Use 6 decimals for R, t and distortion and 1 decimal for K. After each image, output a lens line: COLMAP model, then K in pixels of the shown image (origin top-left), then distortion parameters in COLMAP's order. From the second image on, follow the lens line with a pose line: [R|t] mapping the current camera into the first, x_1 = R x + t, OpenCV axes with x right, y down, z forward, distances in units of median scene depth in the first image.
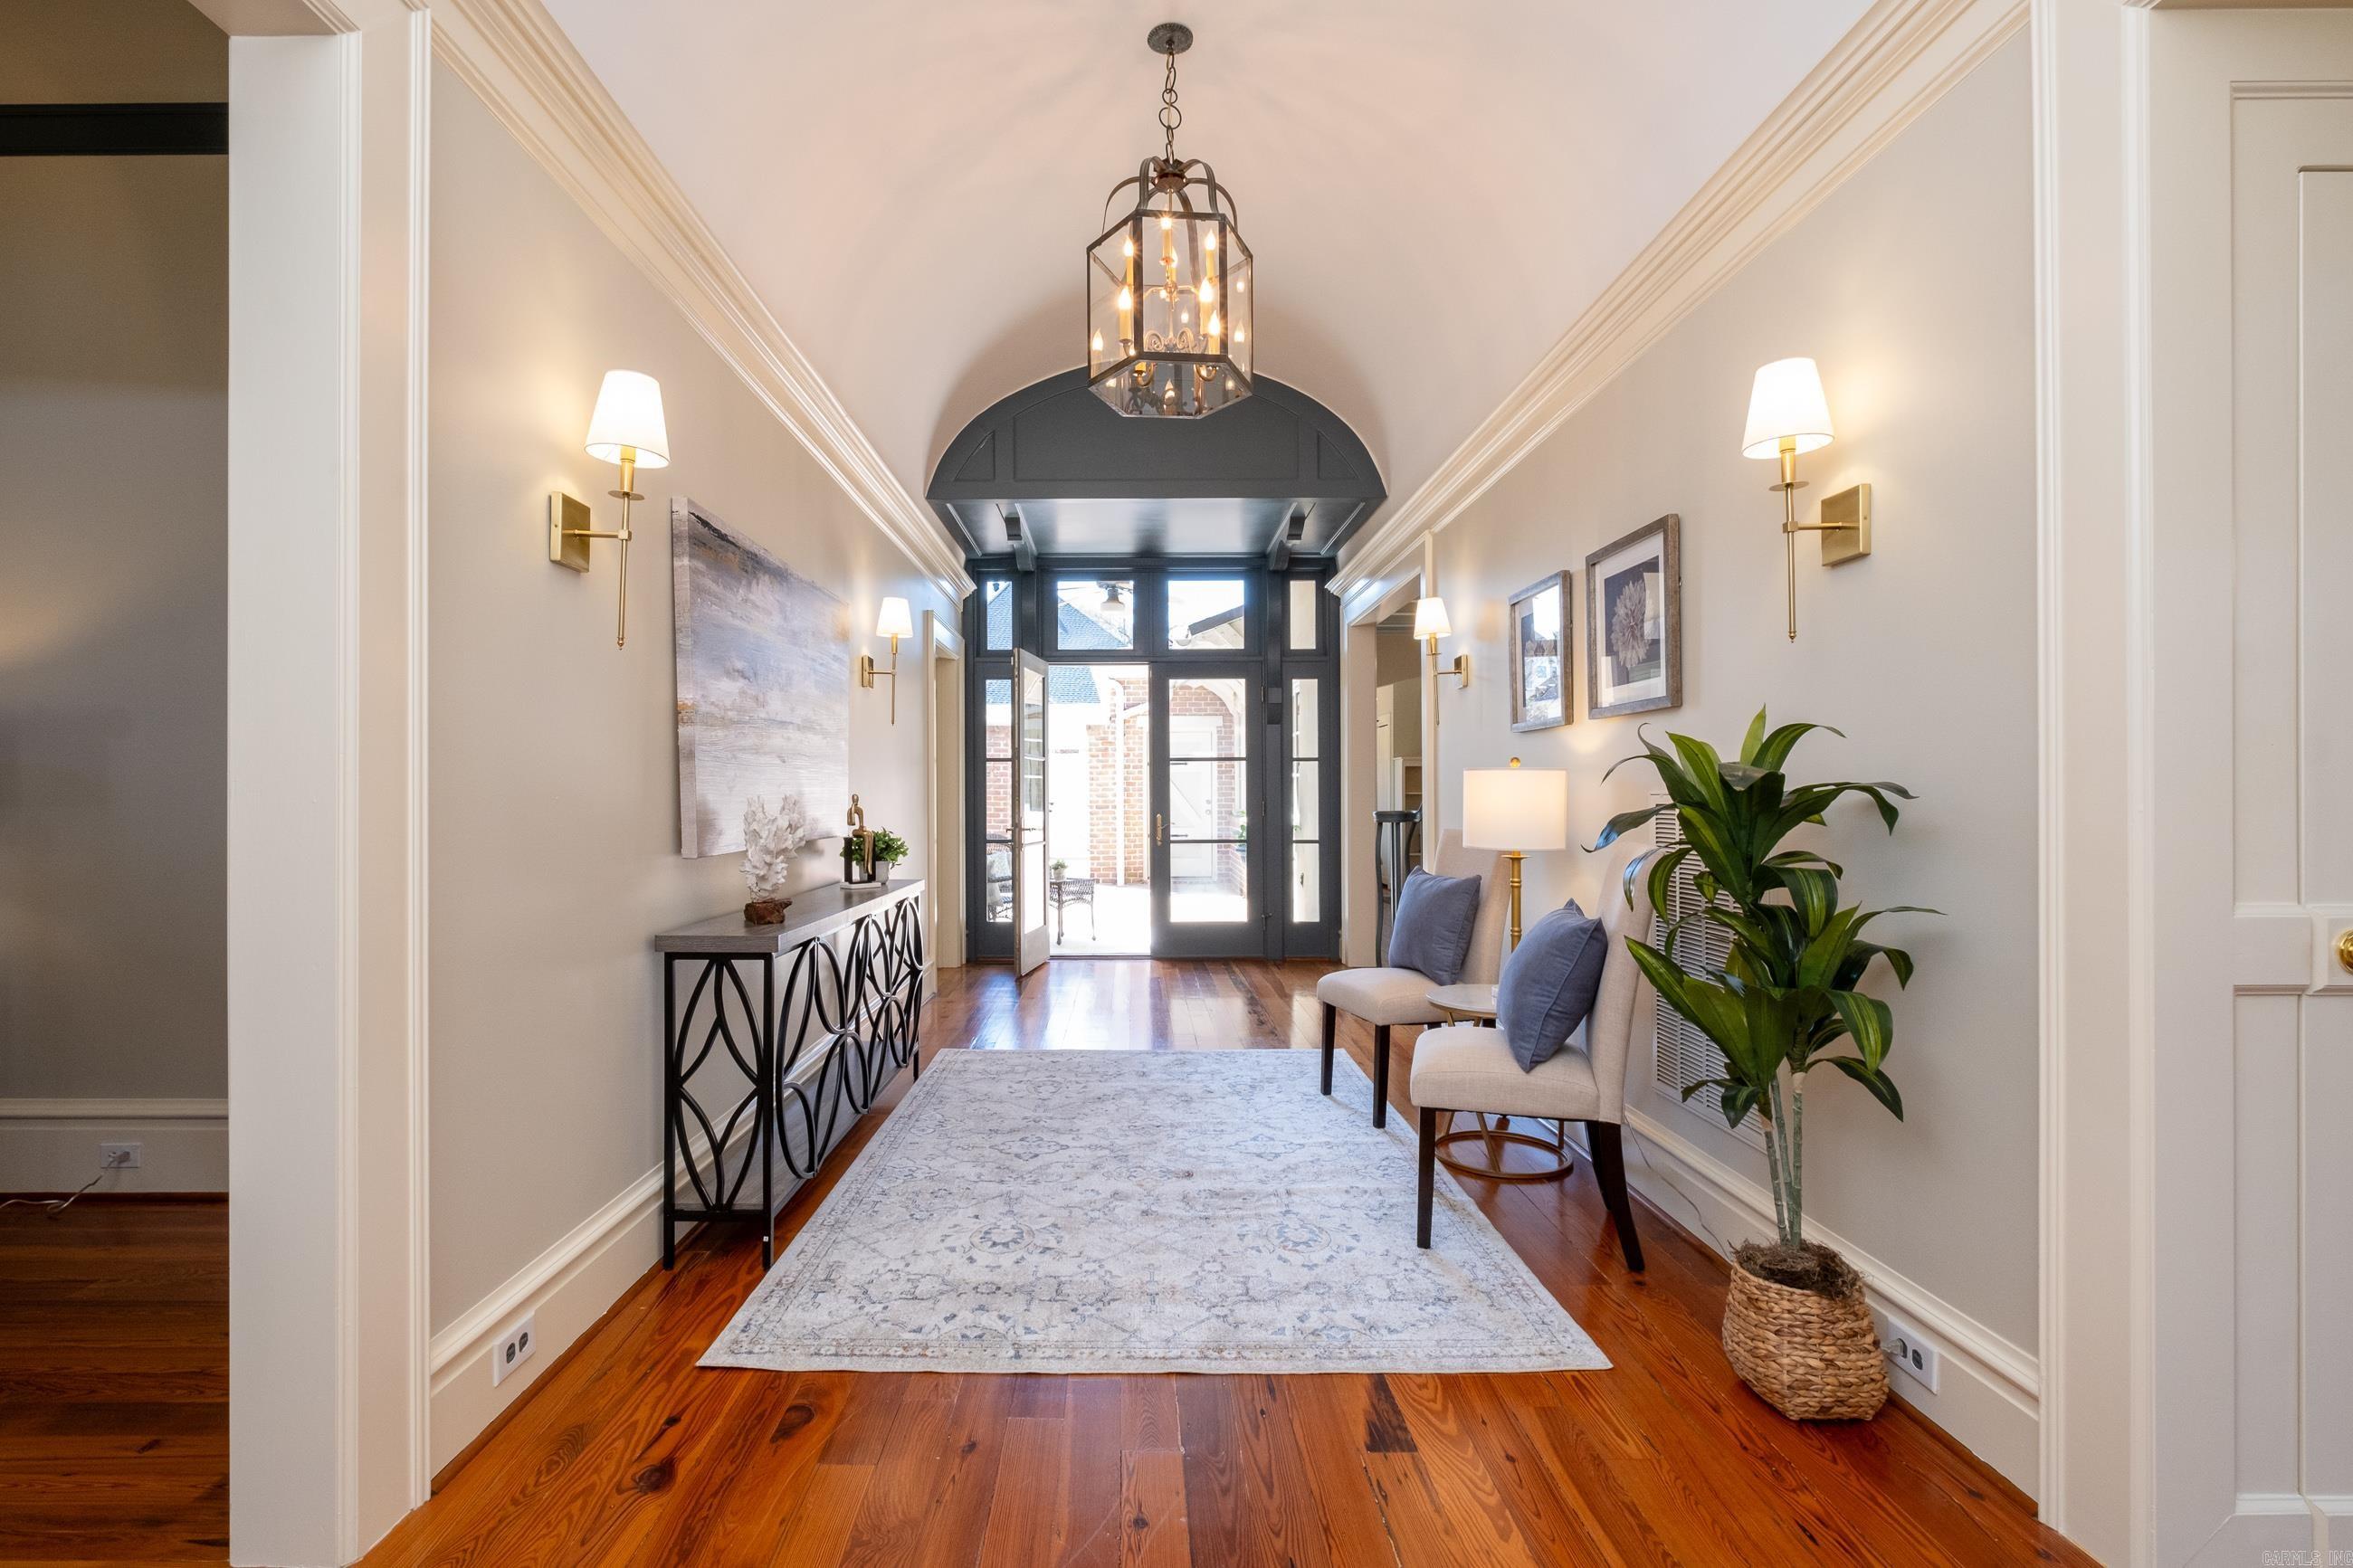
lens RADIAL K [[1050.7, 0, 1179.0], [0, 1050.7, 795.6], [0, 0, 1]] dist [-0.005334, -0.001733]
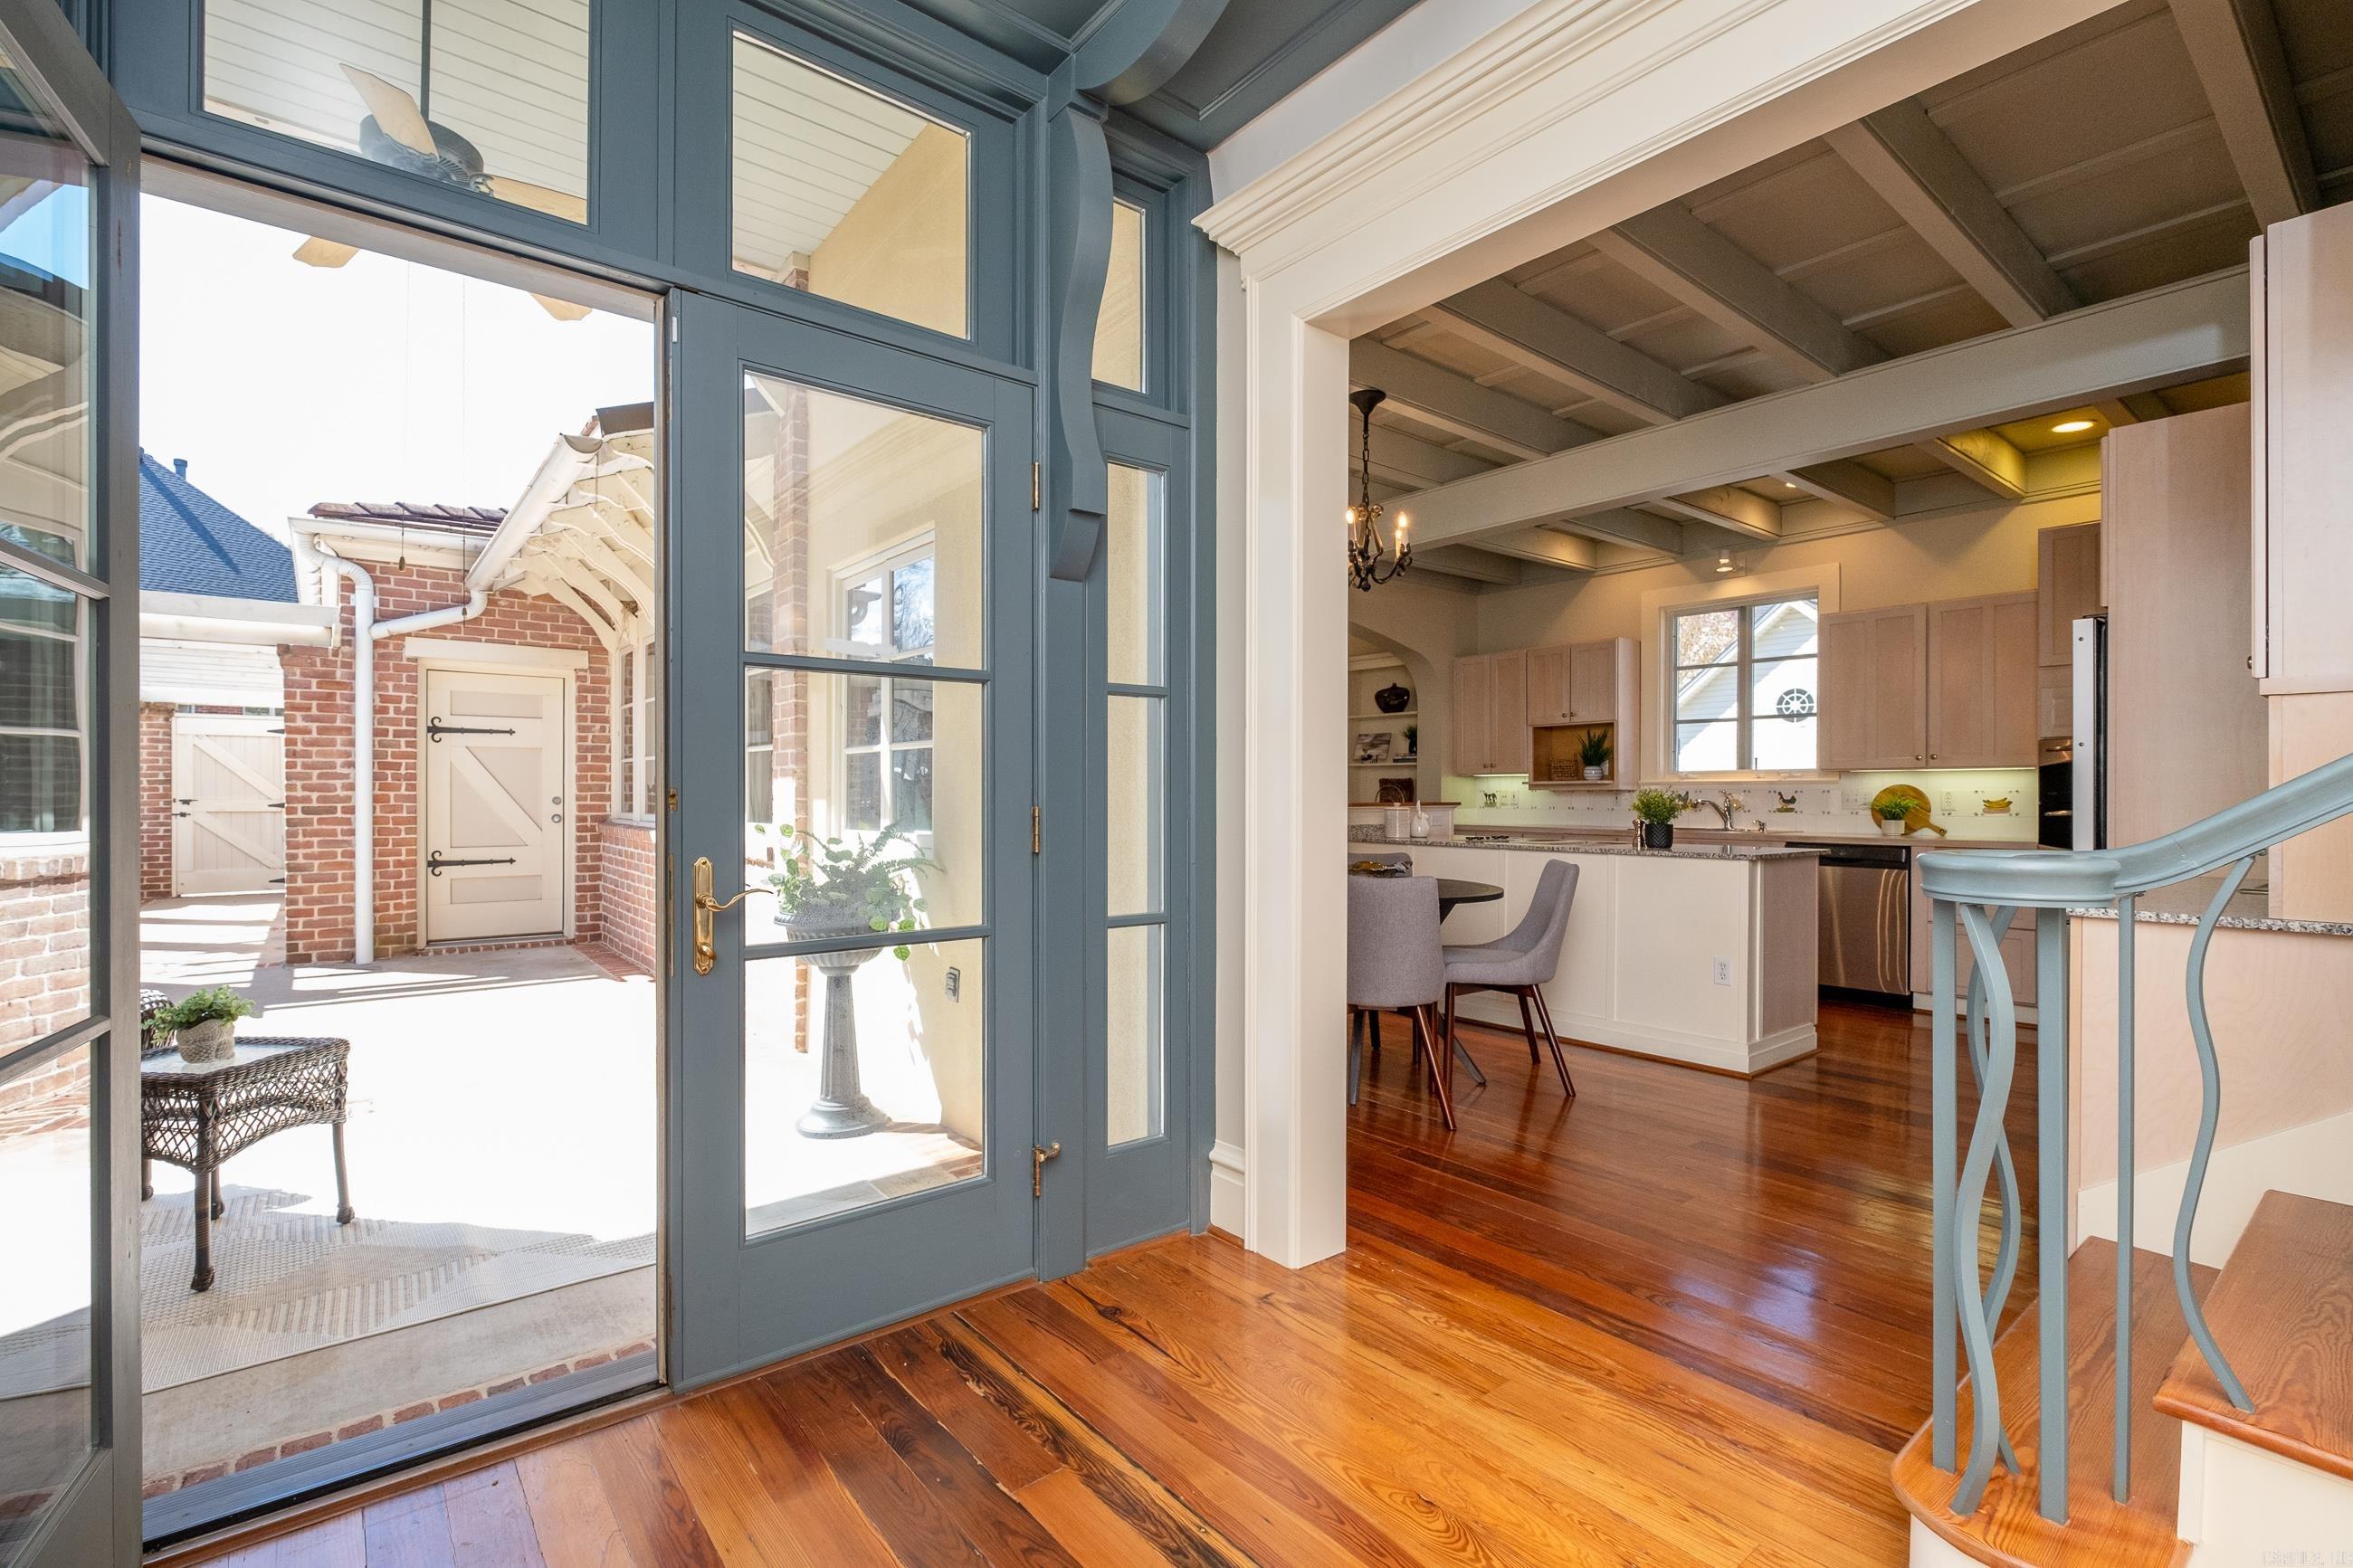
lens RADIAL K [[1050.7, 0, 1179.8], [0, 1050.7, 793.1], [0, 0, 1]] dist [-0.005334, -0.001733]
pose [[0.803313, 0.005997, 0.595527, -0.220364], [-0.006549, 0.999978, -0.001235, 0.002332], [-0.595522, -0.002908, 0.803334, 1.932081]]
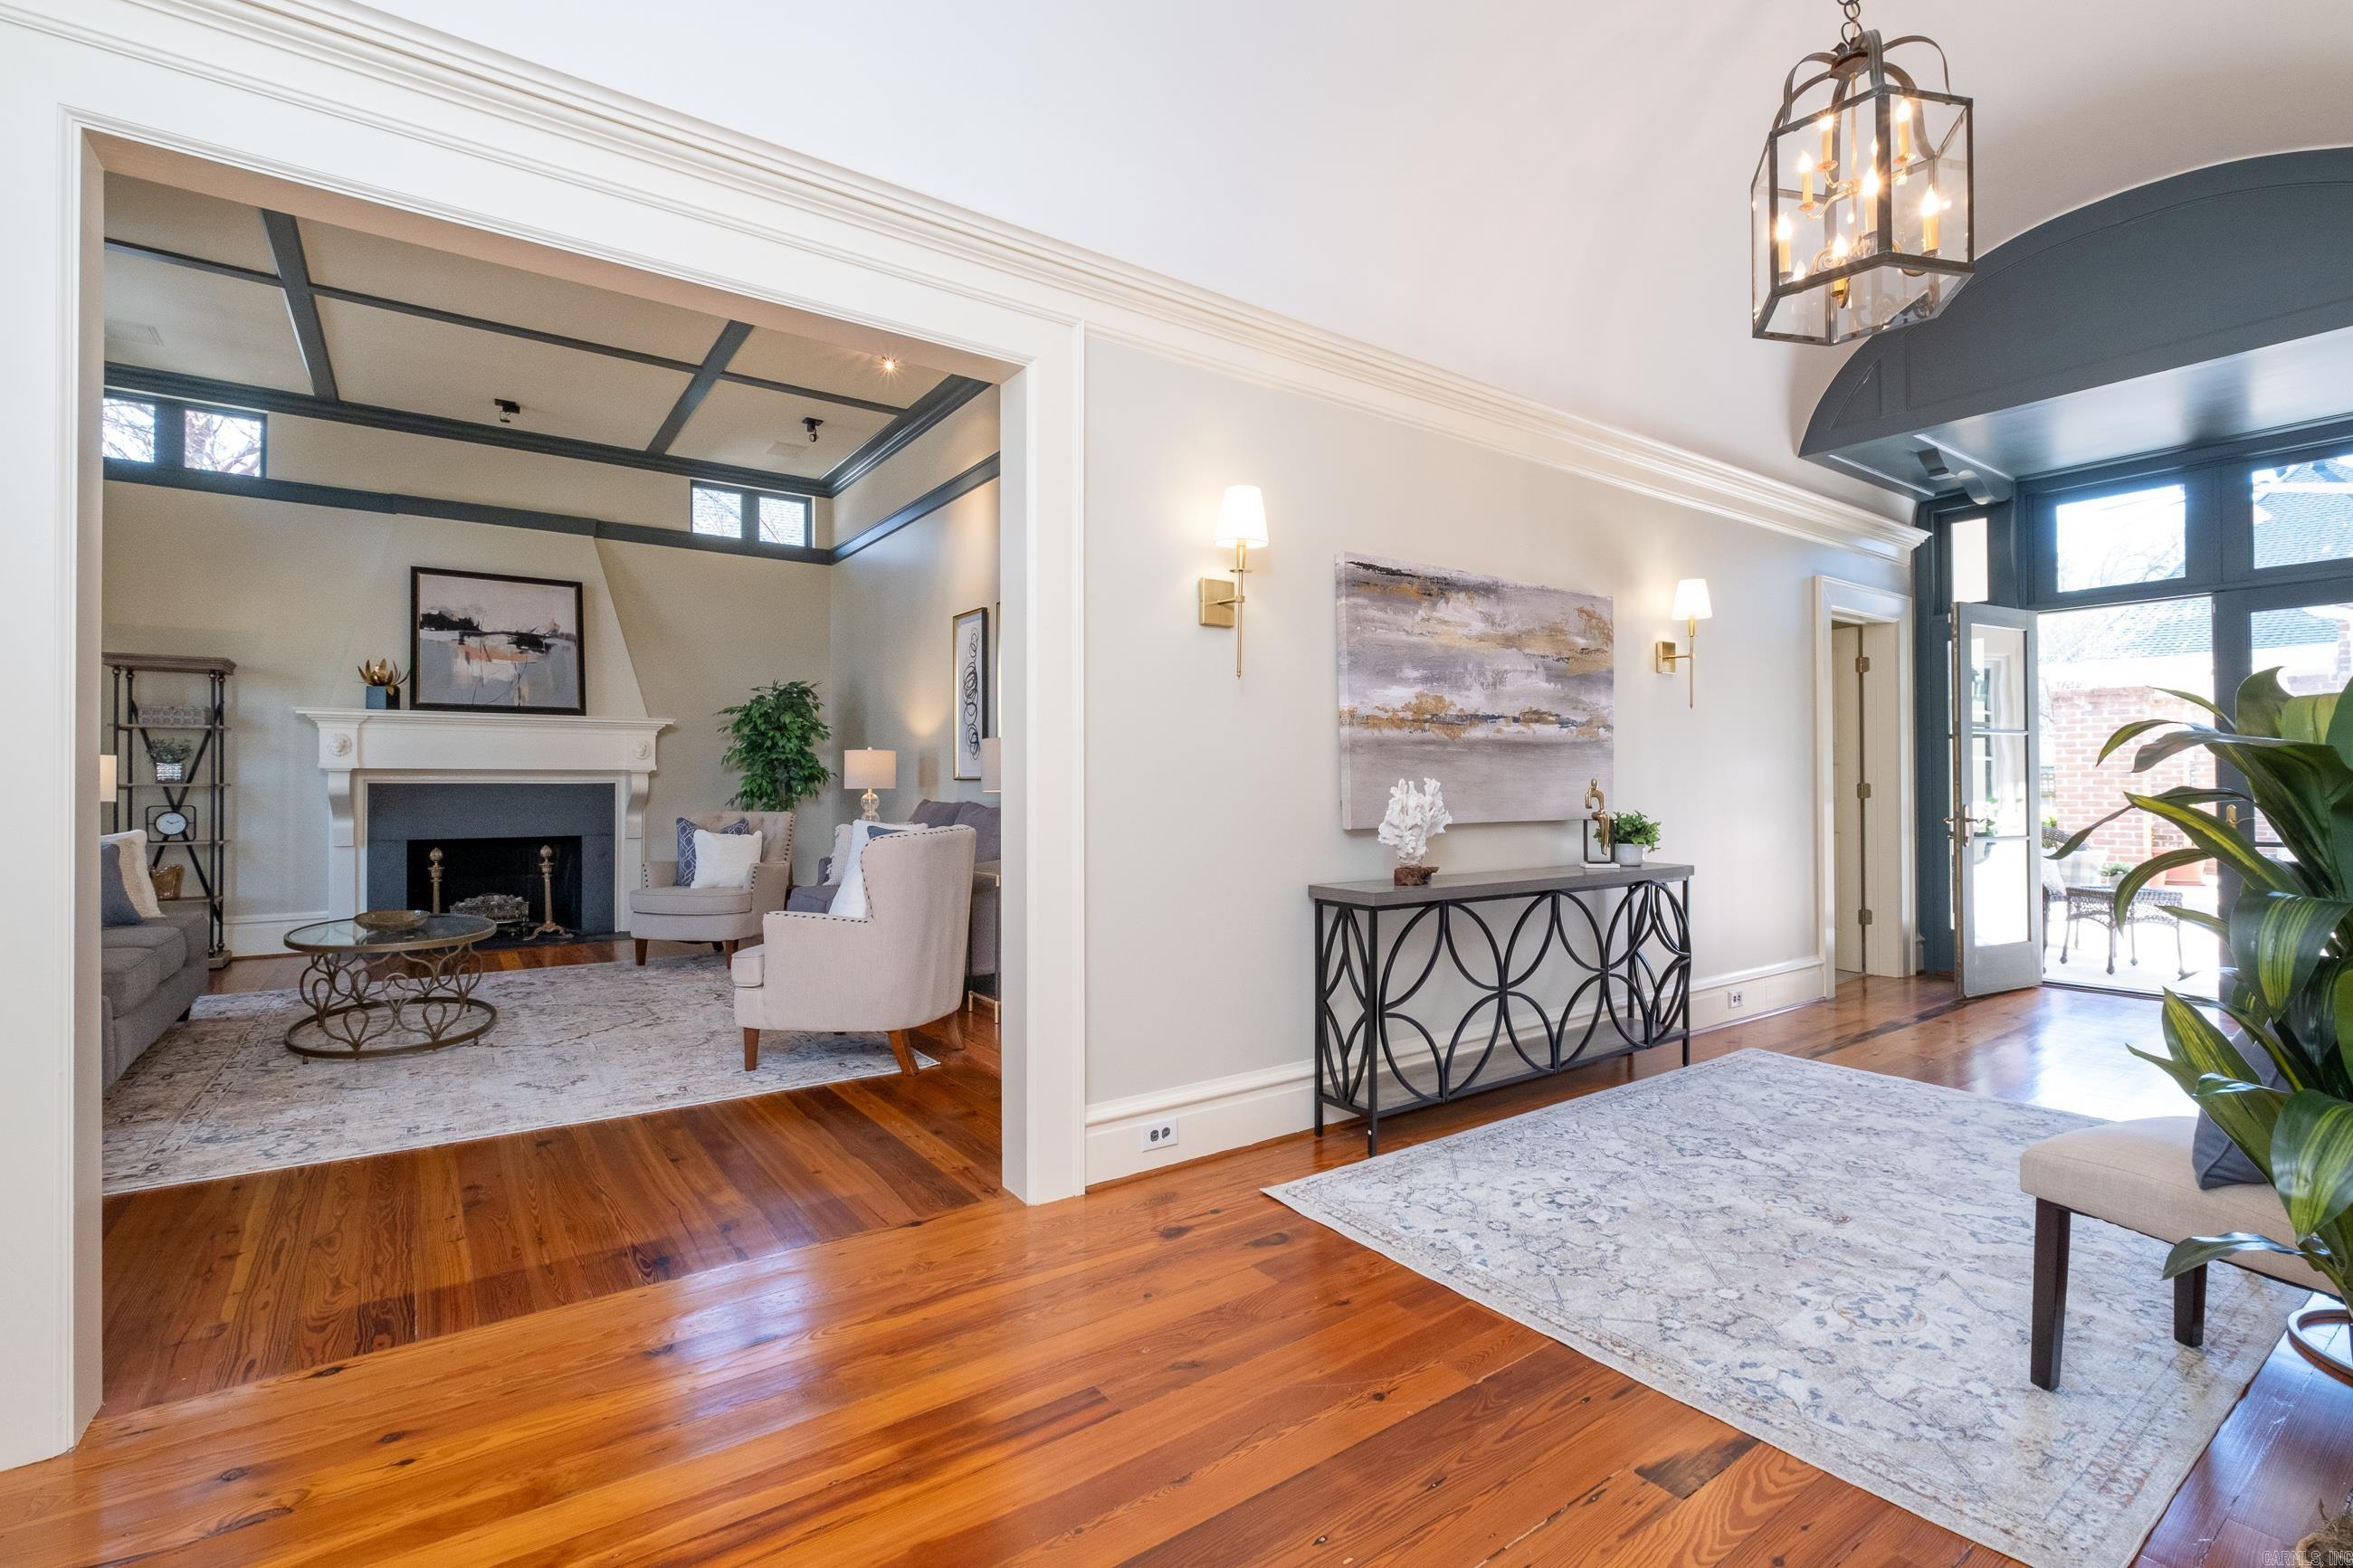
lens RADIAL K [[1050.7, 0, 1197.6], [0, 1050.7, 777.3], [0, 0, 1]] dist [-0.005334, -0.001733]
pose [[0.596856, -0.003389, -0.802341, 0.356919], [0.001823, 0.999994, -0.002867, -0.000563], [0.802346, 0.000249, 0.596859, 0.058777]]
